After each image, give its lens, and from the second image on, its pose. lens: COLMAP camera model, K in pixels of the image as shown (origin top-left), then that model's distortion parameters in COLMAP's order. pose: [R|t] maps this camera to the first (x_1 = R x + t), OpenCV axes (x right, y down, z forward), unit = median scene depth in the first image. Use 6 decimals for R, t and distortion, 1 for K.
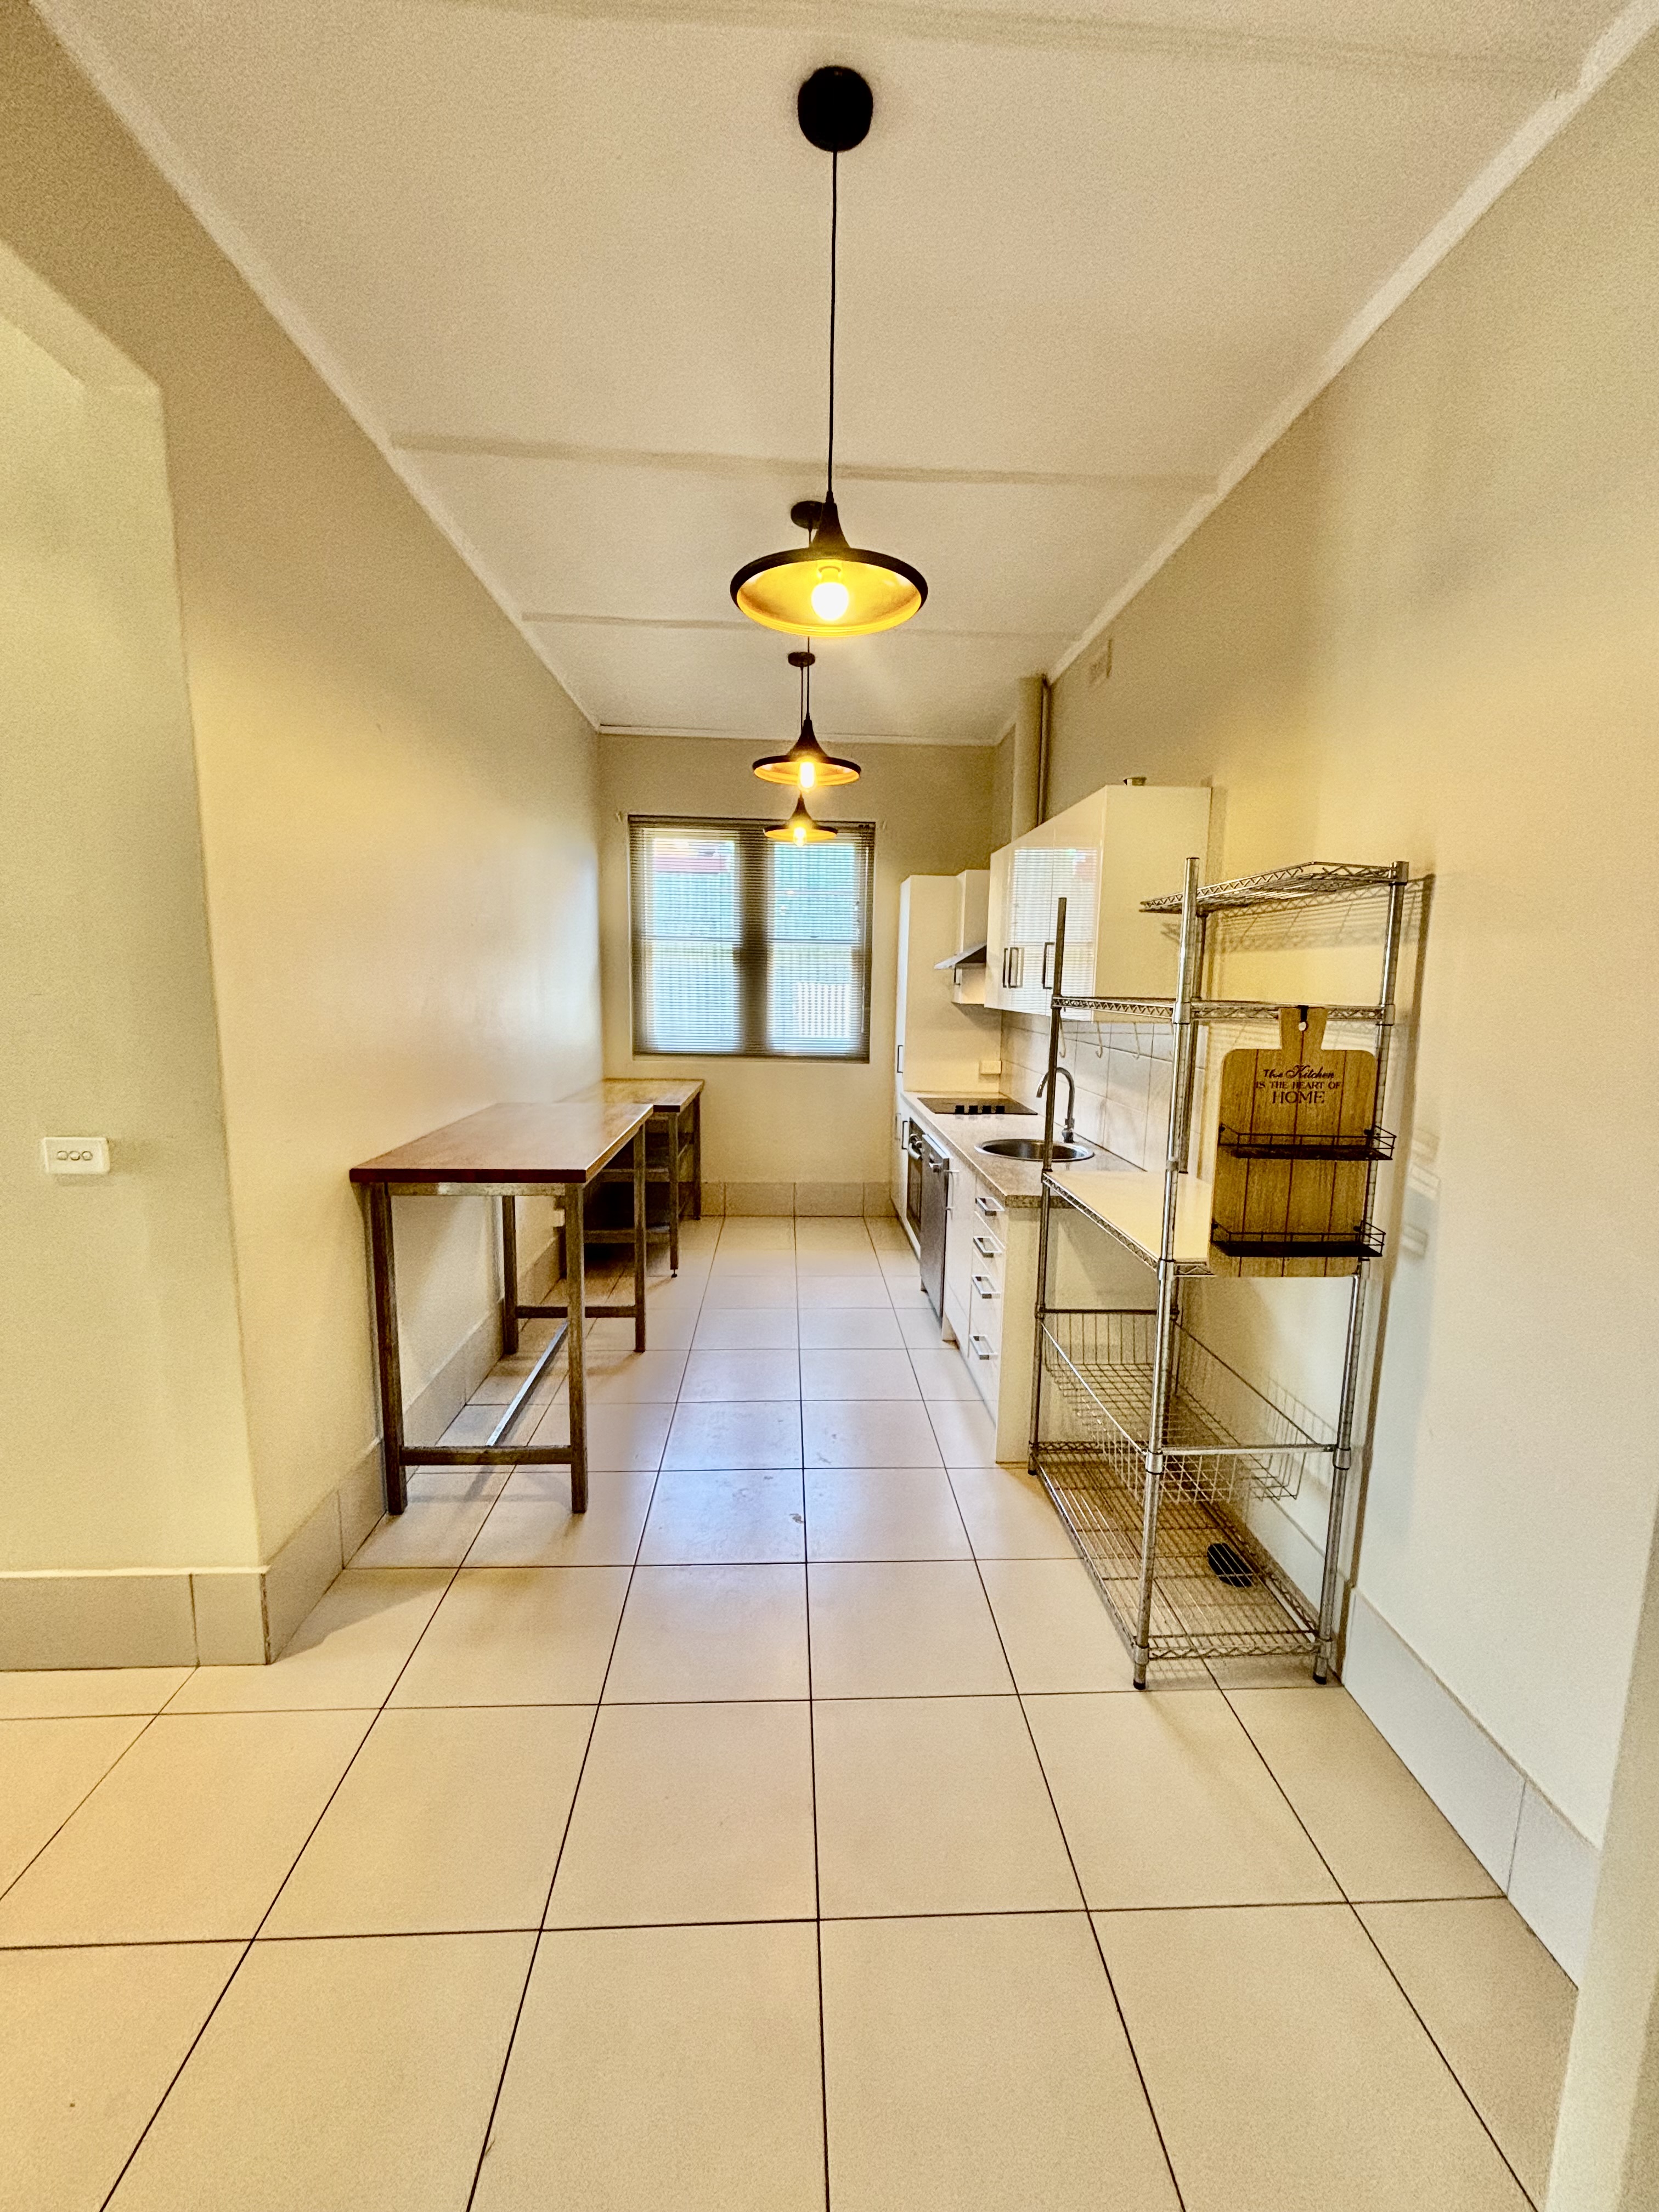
lens RADIAL K [[888.1, 0, 829.8], [0, 888.1, 1104.1], [0, 0, 1]] dist [0.001044, 0.000378]
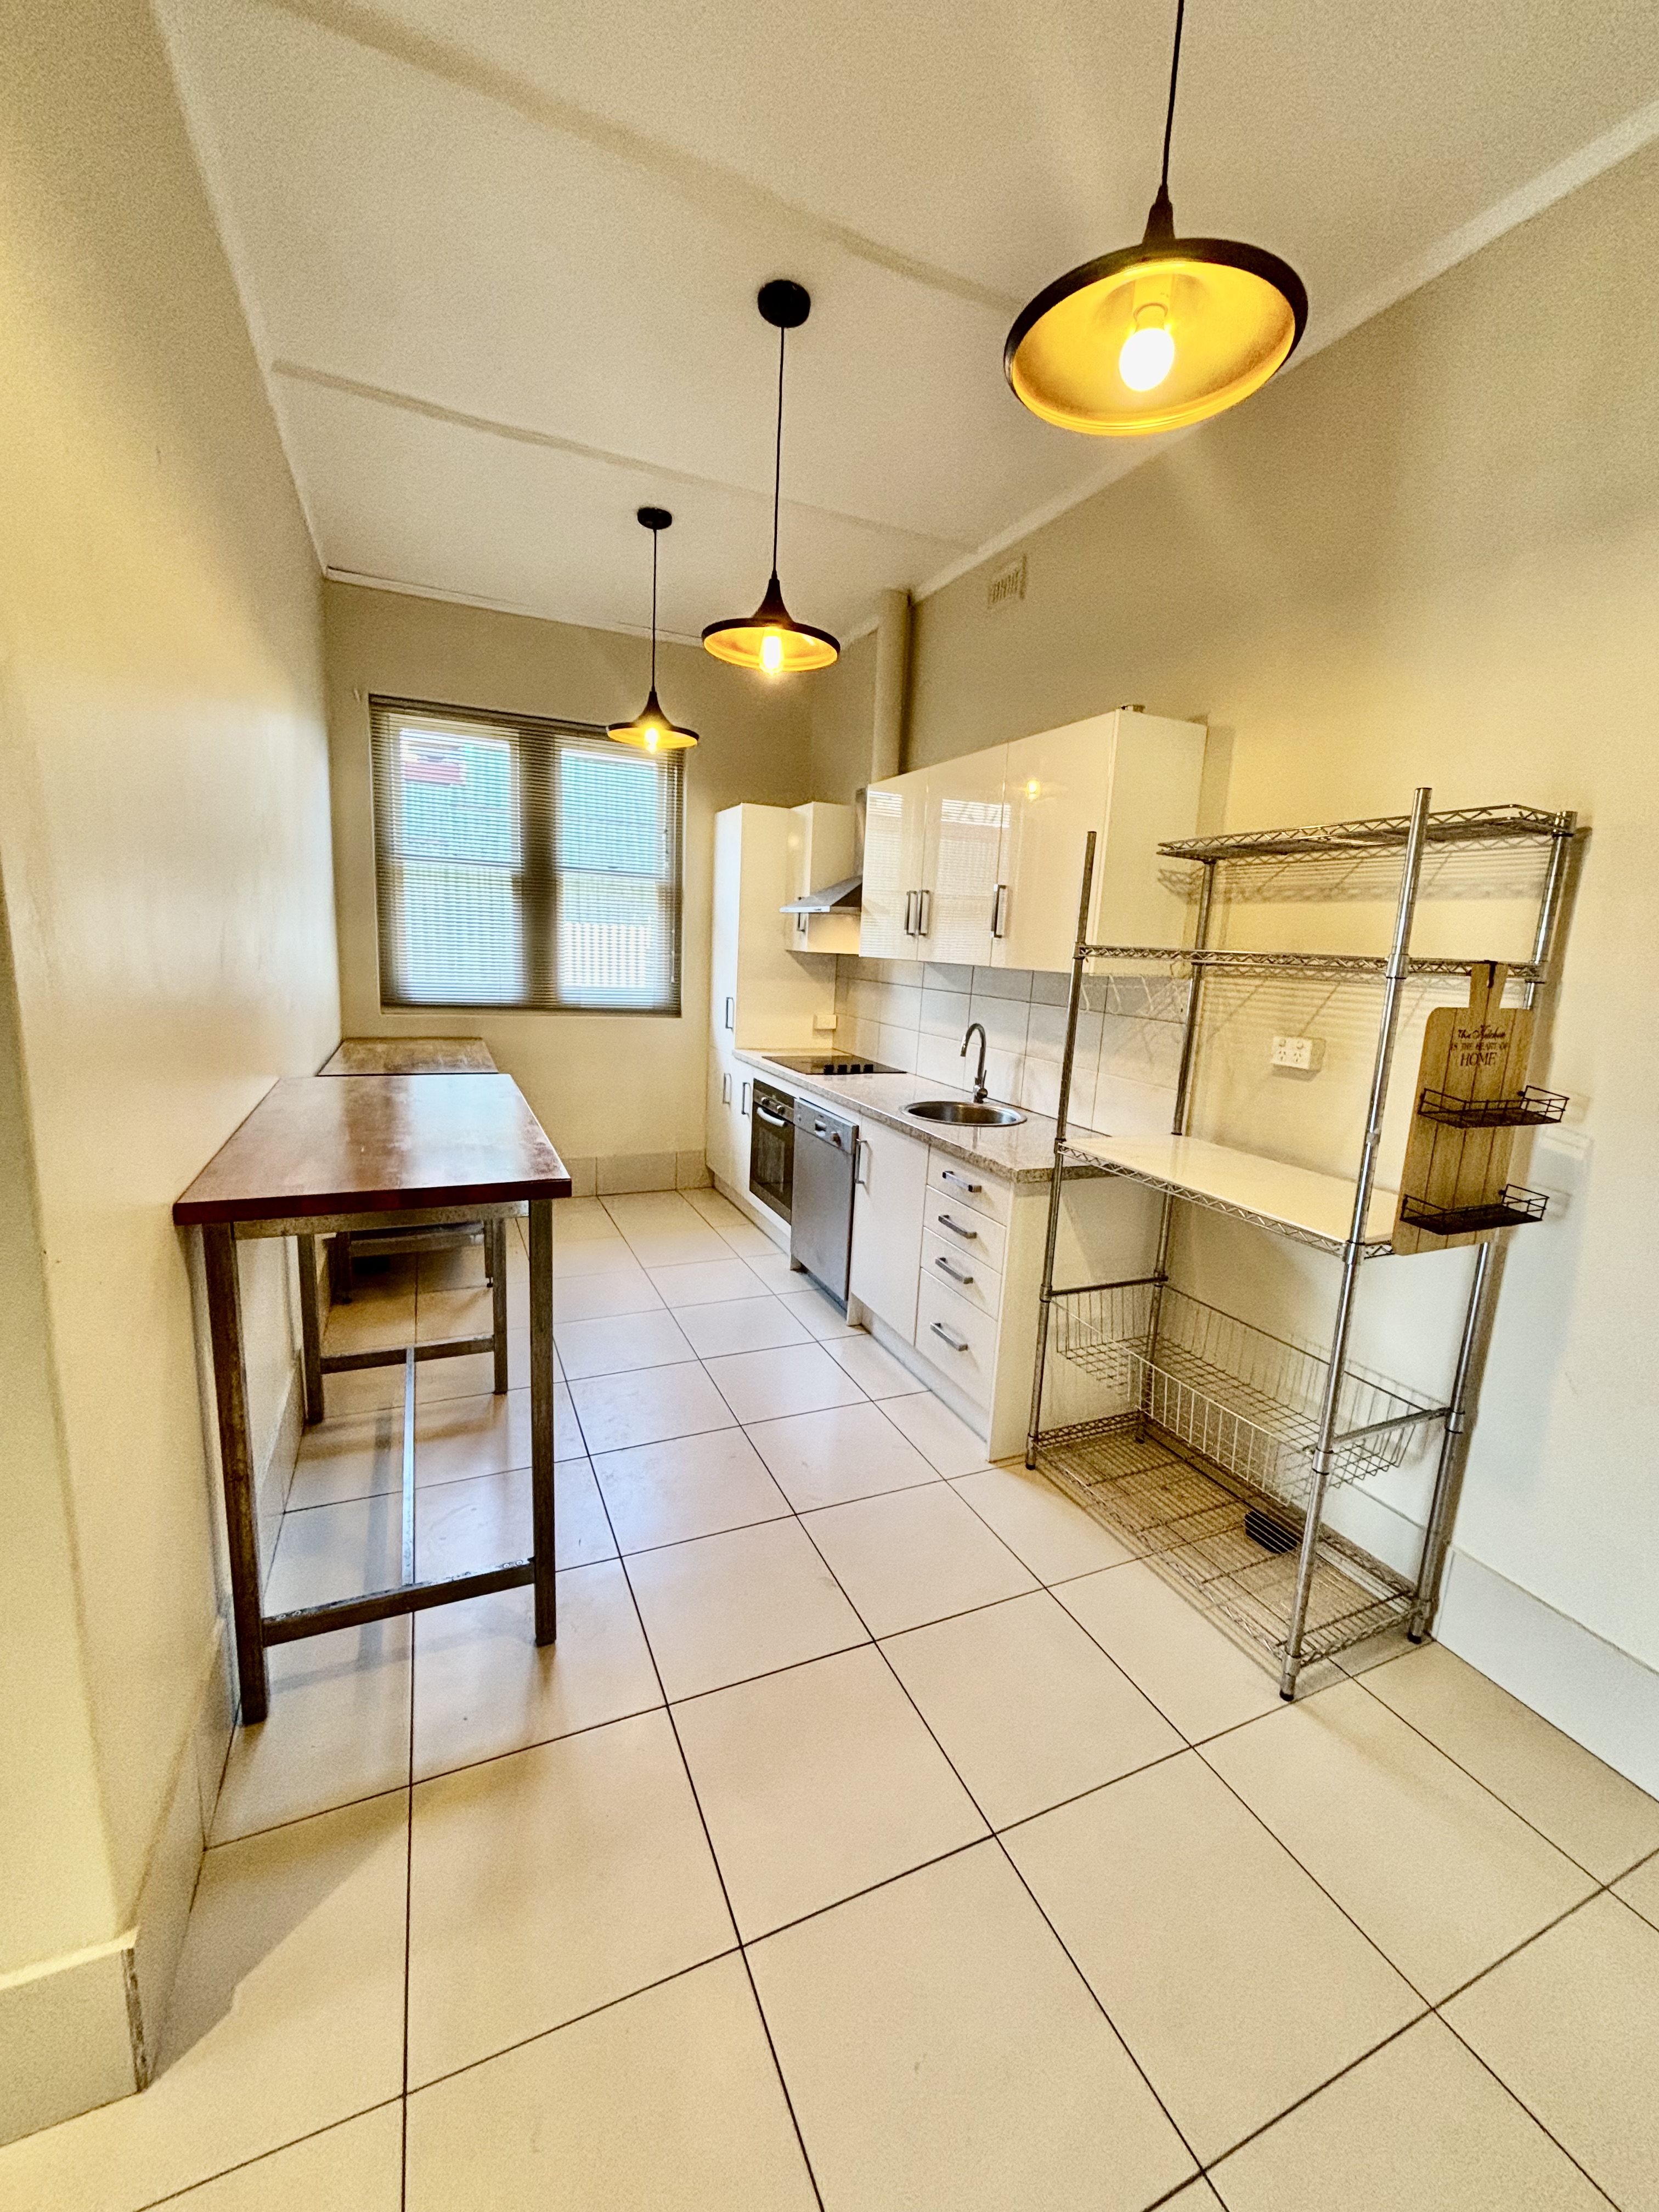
lens RADIAL K [[888.1, 0, 829.1], [0, 888.1, 1100.7], [0, 0, 1]] dist [0.001044, 0.000378]
pose [[0.930551, -0.036647, 0.364323, -0.294224], [0.017750, 0.998324, 0.055085, -0.017956], [-0.365731, -0.044793, 0.929642, 0.245149]]
